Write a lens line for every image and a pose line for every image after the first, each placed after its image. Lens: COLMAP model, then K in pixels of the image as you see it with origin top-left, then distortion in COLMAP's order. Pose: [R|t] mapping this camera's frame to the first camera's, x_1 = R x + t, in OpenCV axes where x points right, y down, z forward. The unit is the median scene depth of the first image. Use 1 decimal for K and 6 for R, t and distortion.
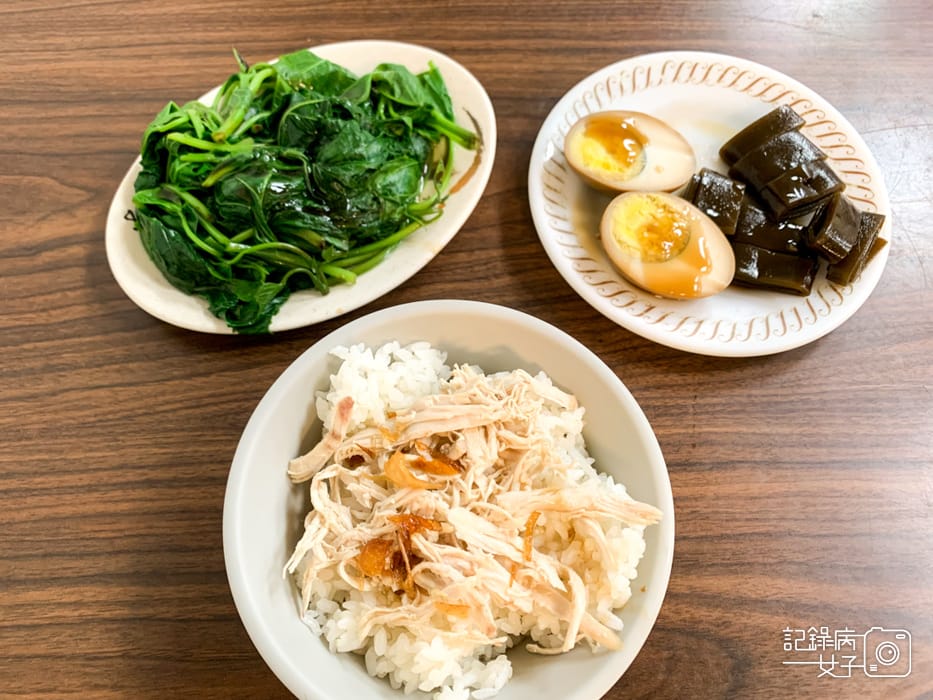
lens RADIAL K [[695.2, 0, 466.5], [0, 695.2, 350.0], [0, 0, 1]] dist [0.013364, -0.103366]
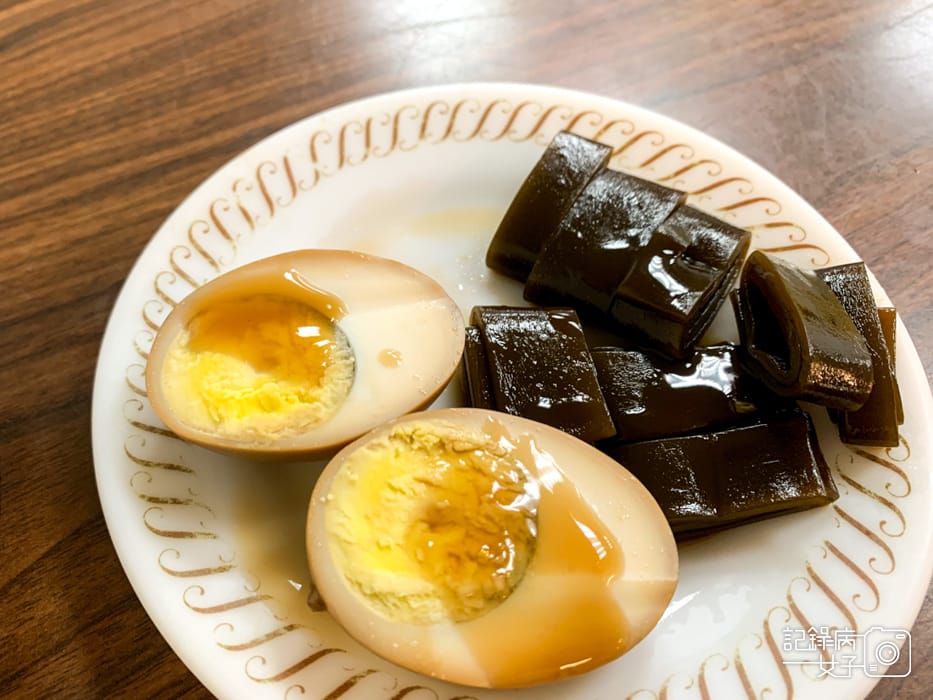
lens RADIAL K [[695.2, 0, 466.5], [0, 695.2, 350.0], [0, 0, 1]] dist [0.013364, -0.103366]
pose [[0.866686, -0.398992, 0.299435, 0.197157], [0.440530, 0.893788, -0.084116, -0.212483], [-0.234070, 0.204812, 0.950402, 0.600231]]
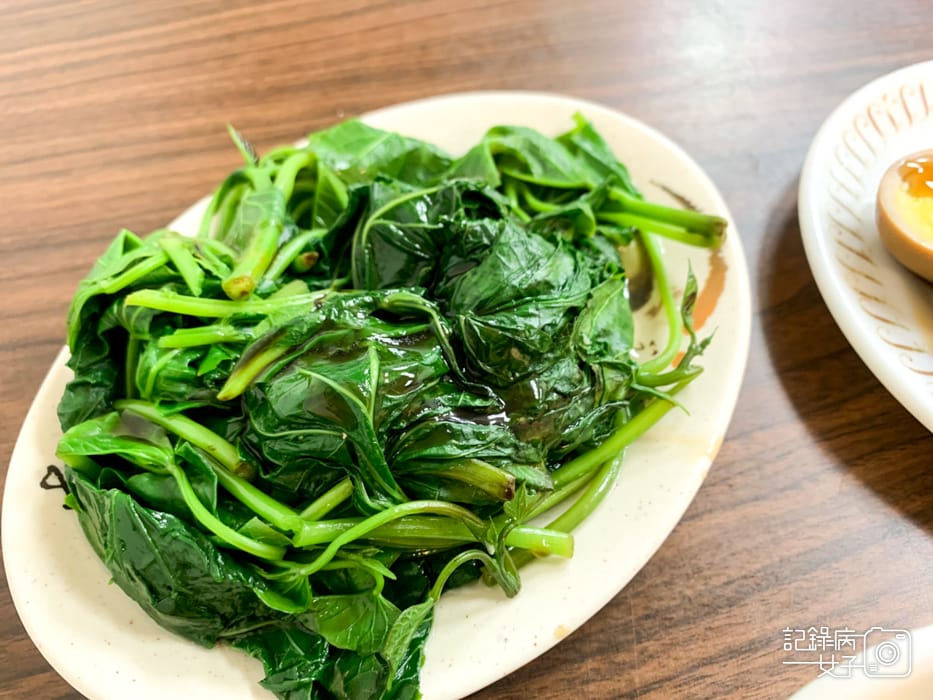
lens RADIAL K [[725.2, 0, 466.5], [0, 725.2, 350.0], [0, 0, 1]] dist [0.005920, -0.117465]
pose [[0.985650, -0.146417, 0.084000, -0.251217], [0.158926, 0.972641, -0.169448, -0.158209], [-0.056892, 0.180367, 0.981953, 0.517923]]
